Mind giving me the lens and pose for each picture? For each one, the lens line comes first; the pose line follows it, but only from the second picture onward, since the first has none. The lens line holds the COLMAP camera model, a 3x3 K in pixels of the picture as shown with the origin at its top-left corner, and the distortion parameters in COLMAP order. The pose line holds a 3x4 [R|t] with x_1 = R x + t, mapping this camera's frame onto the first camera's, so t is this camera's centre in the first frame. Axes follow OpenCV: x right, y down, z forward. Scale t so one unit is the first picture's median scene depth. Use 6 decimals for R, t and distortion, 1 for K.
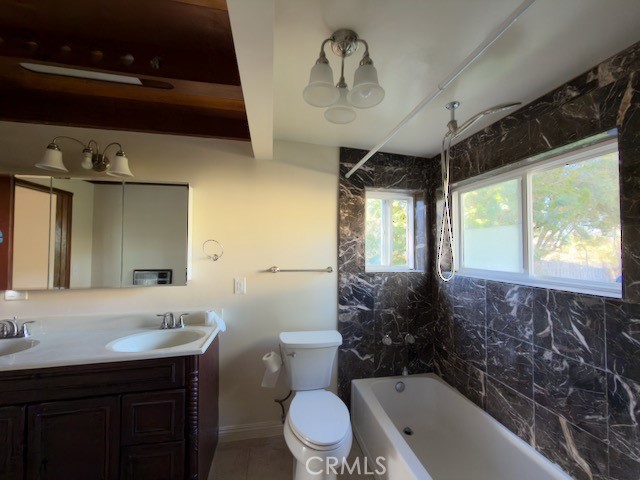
lens RADIAL K [[253.5, 0, 317.6], [0, 253.5, 240.8], [0, 0, 1]] dist [-0.000100, 0.000031]
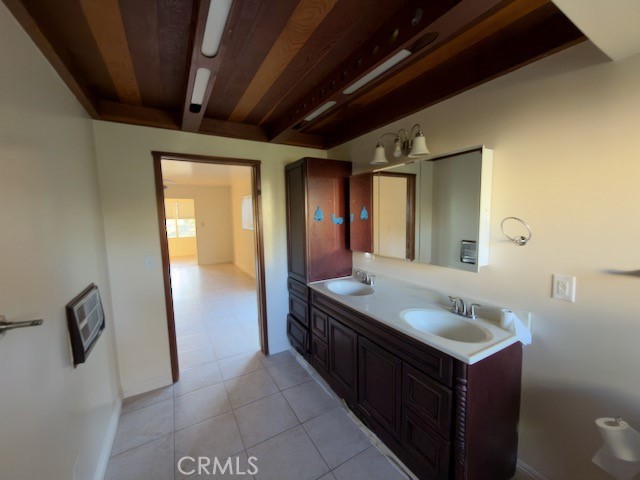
lens RADIAL K [[253.5, 0, 318.6], [0, 253.5, 240.7], [0, 0, 1]] dist [-0.000100, 0.000031]
pose [[0.337536, 0.084430, -0.937518, 0.082479], [0.049957, 0.992959, 0.107408, -0.044007], [0.939986, -0.083089, 0.330942, 0.238433]]
